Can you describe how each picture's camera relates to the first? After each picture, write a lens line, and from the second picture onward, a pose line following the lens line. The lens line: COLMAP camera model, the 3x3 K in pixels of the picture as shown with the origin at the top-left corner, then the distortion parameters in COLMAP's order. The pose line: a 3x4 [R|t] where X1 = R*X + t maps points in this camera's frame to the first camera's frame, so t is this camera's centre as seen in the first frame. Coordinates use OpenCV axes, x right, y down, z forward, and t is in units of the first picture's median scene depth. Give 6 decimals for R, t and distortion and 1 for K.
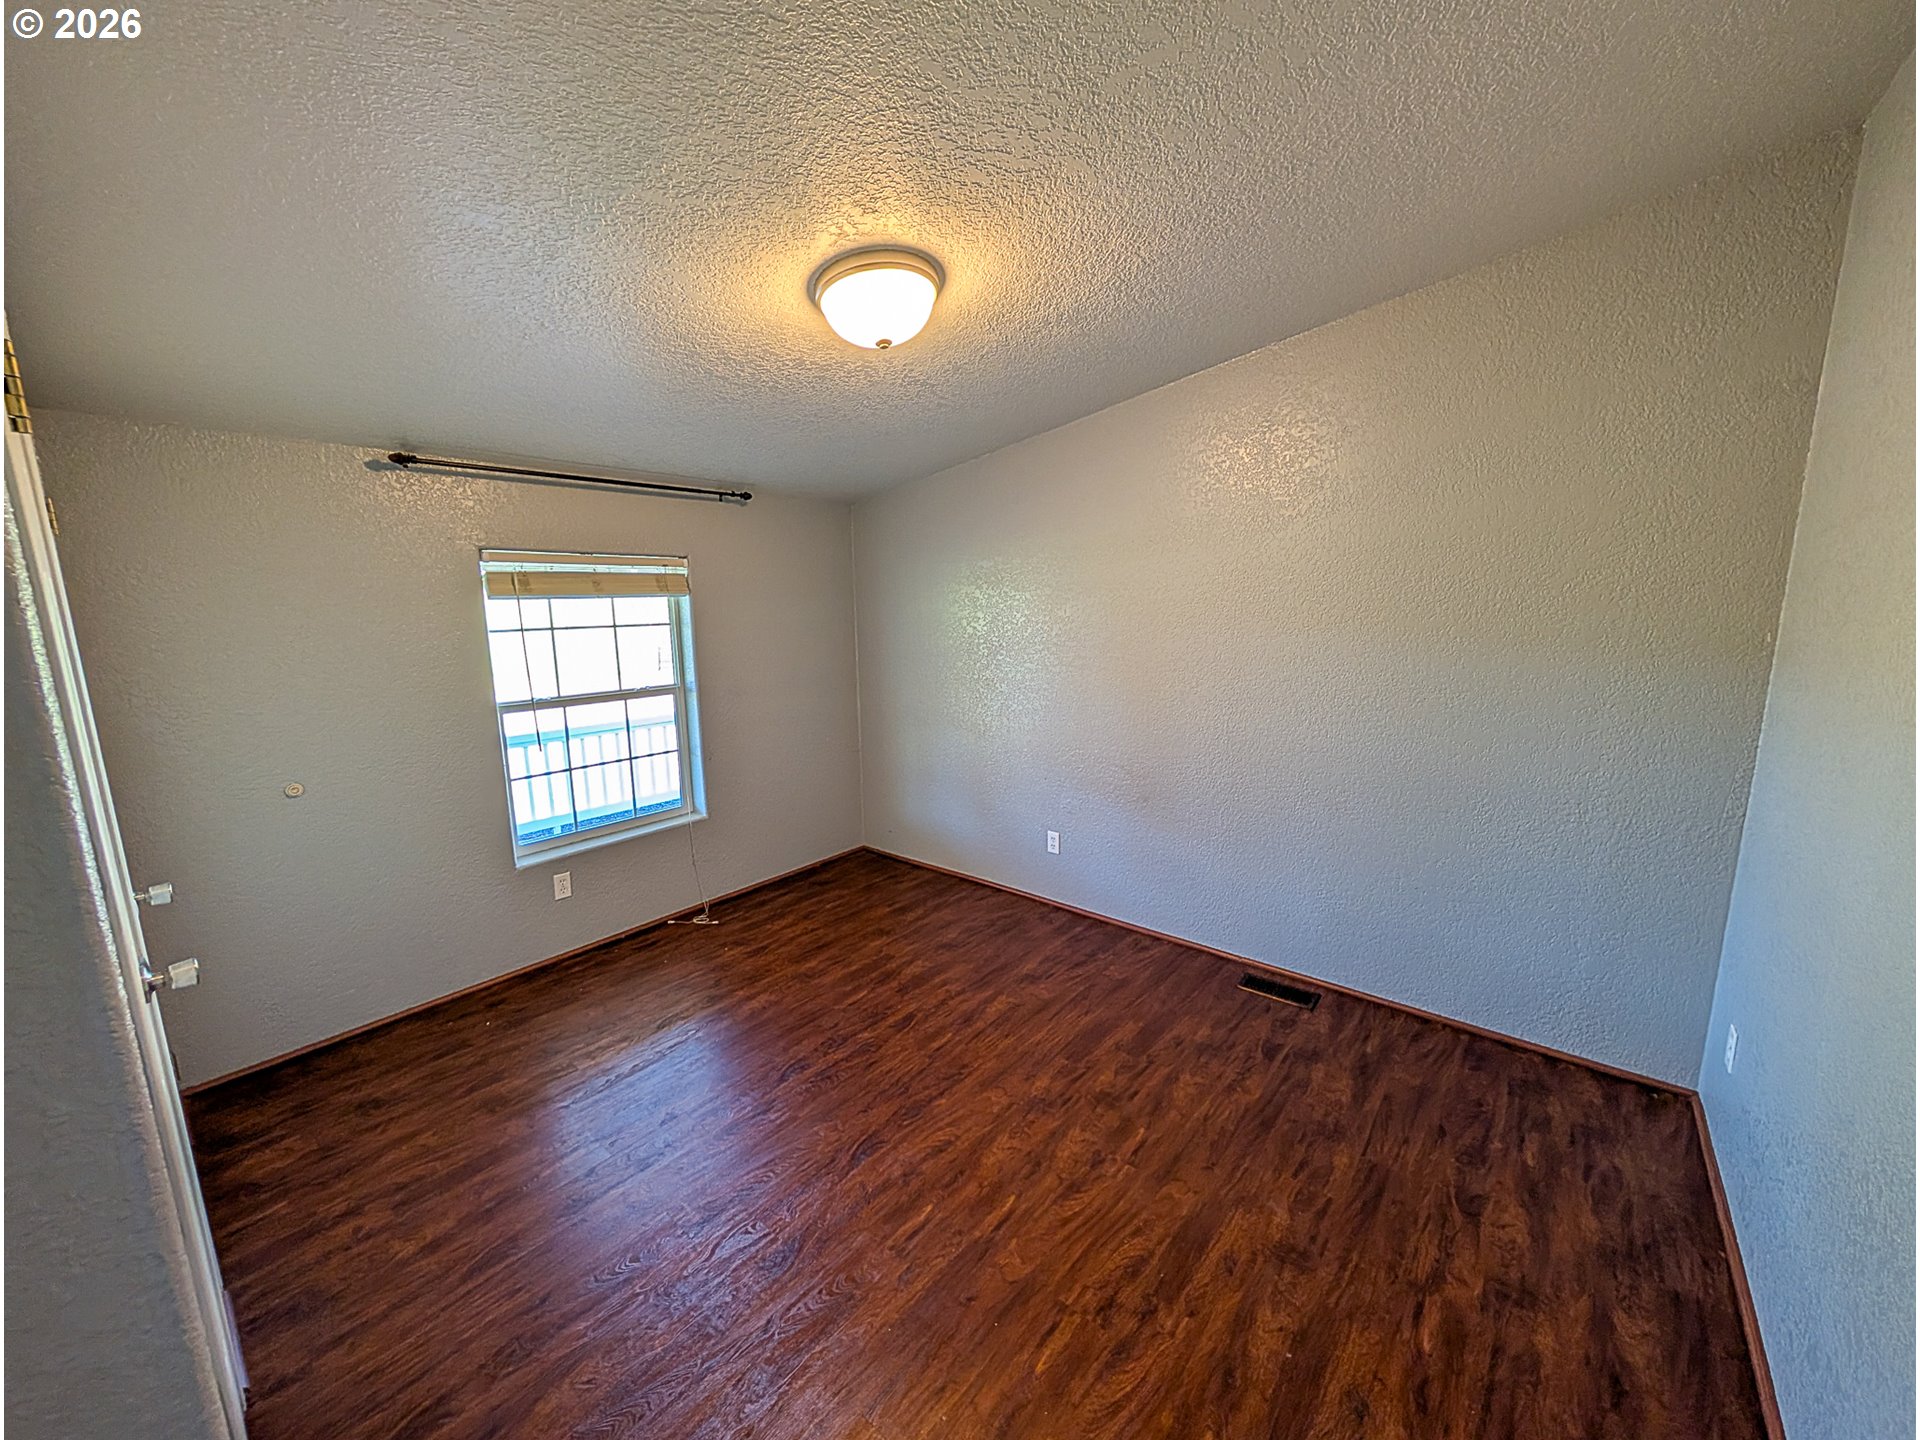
lens RADIAL K [[726.0, 0, 954.9], [0, 726.0, 717.9], [0, 0, 1]] dist [0.001703, 0.000102]
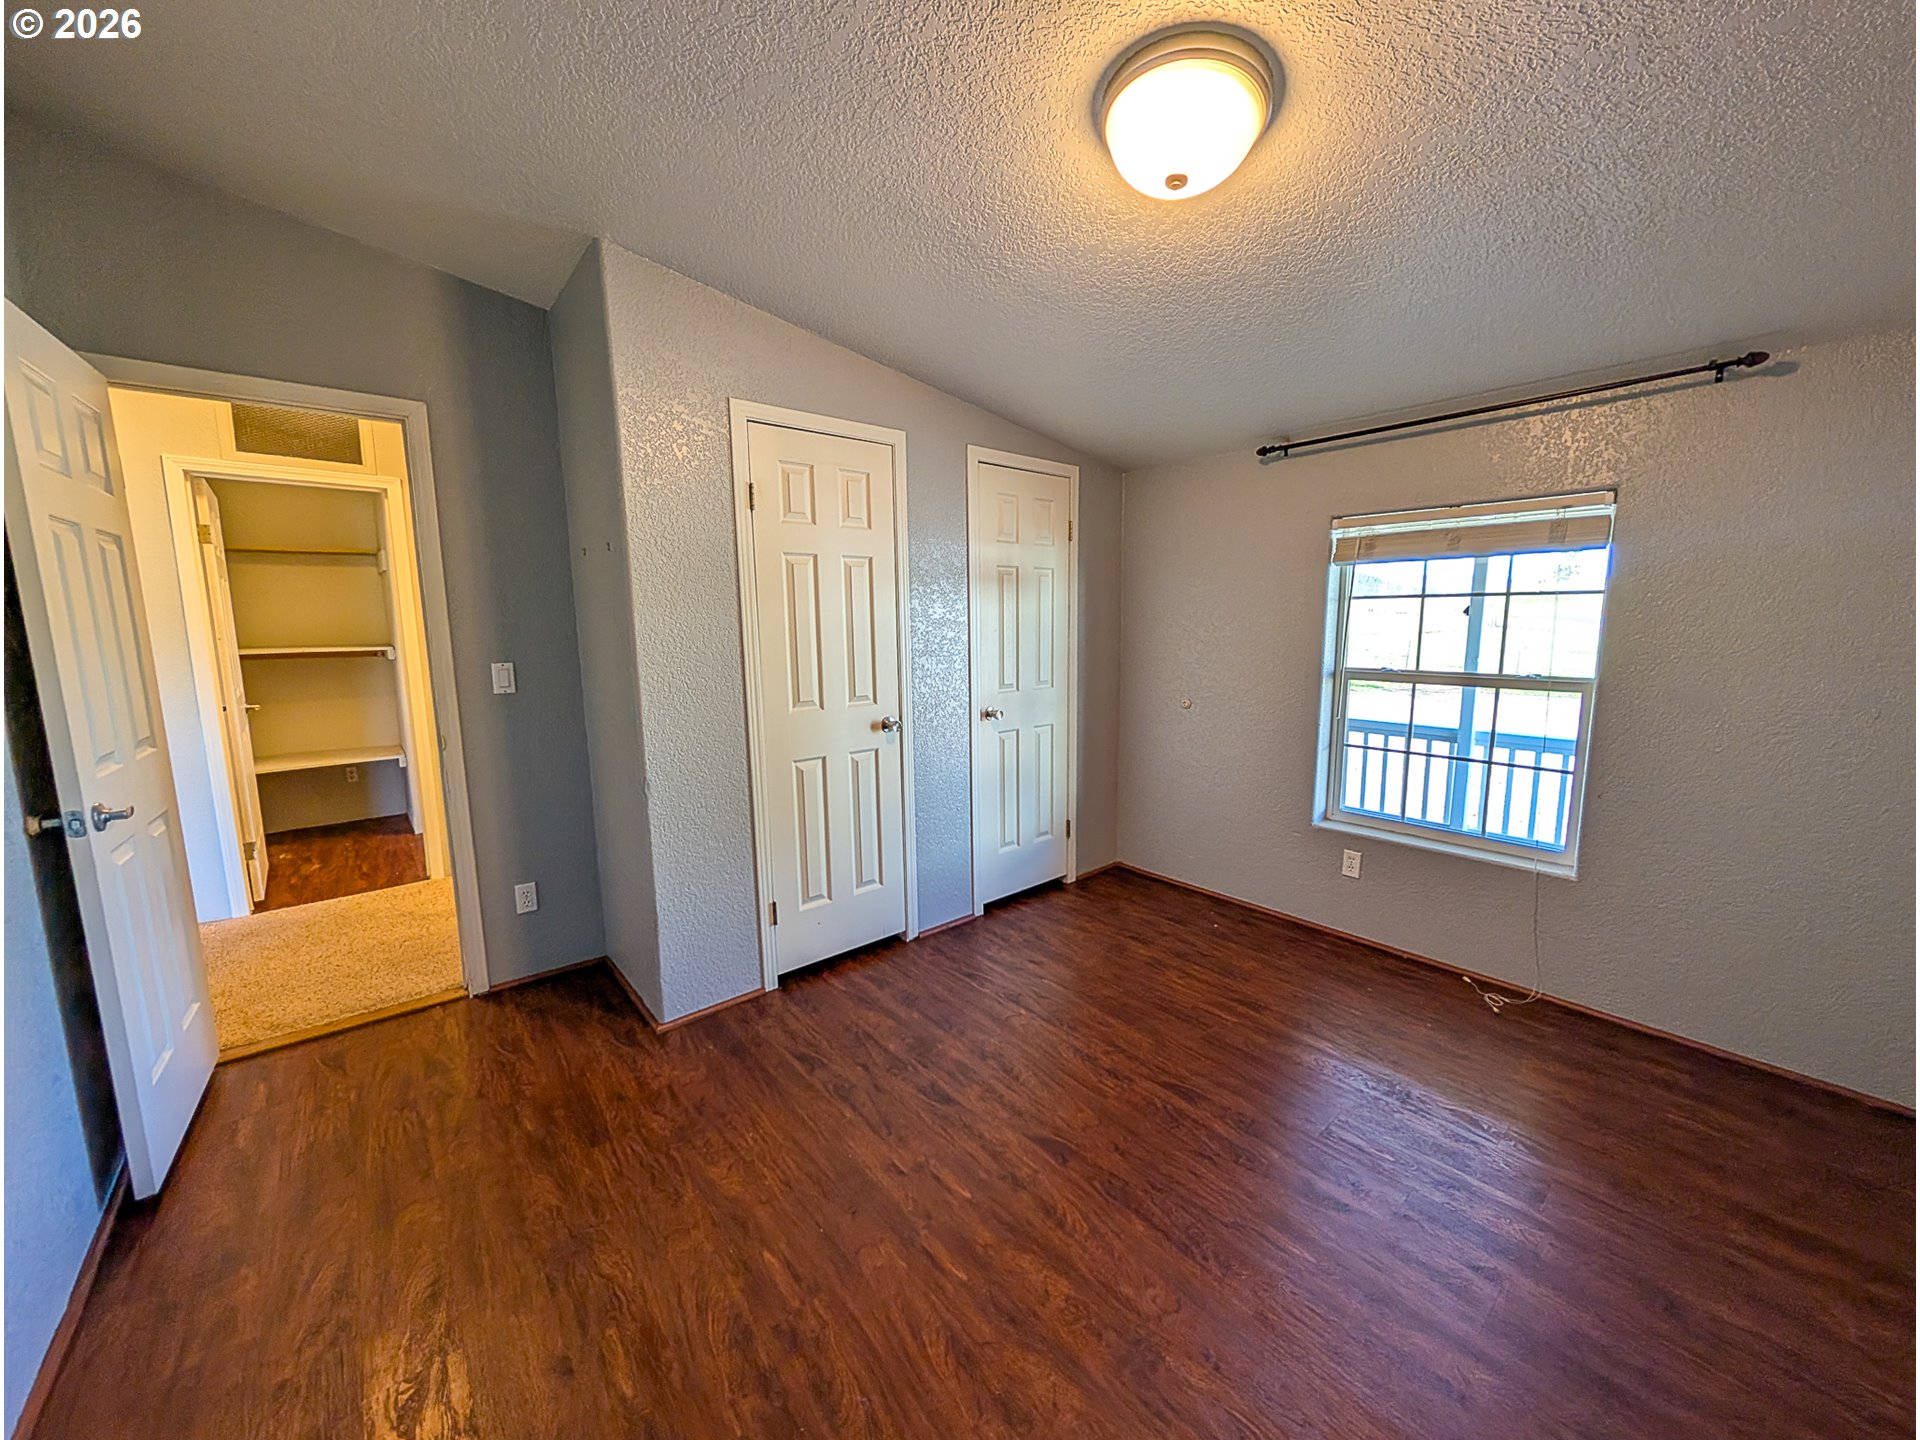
lens RADIAL K [[726.0, 0, 954.9], [0, 726.0, 717.9], [0, 0, 1]] dist [0.001703, 0.000102]
pose [[-0.175695, 0.146639, -0.973462, 0.567604], [-0.154389, 0.972503, 0.174360, -0.053094], [0.972263, 0.180926, -0.148225, 0.740087]]
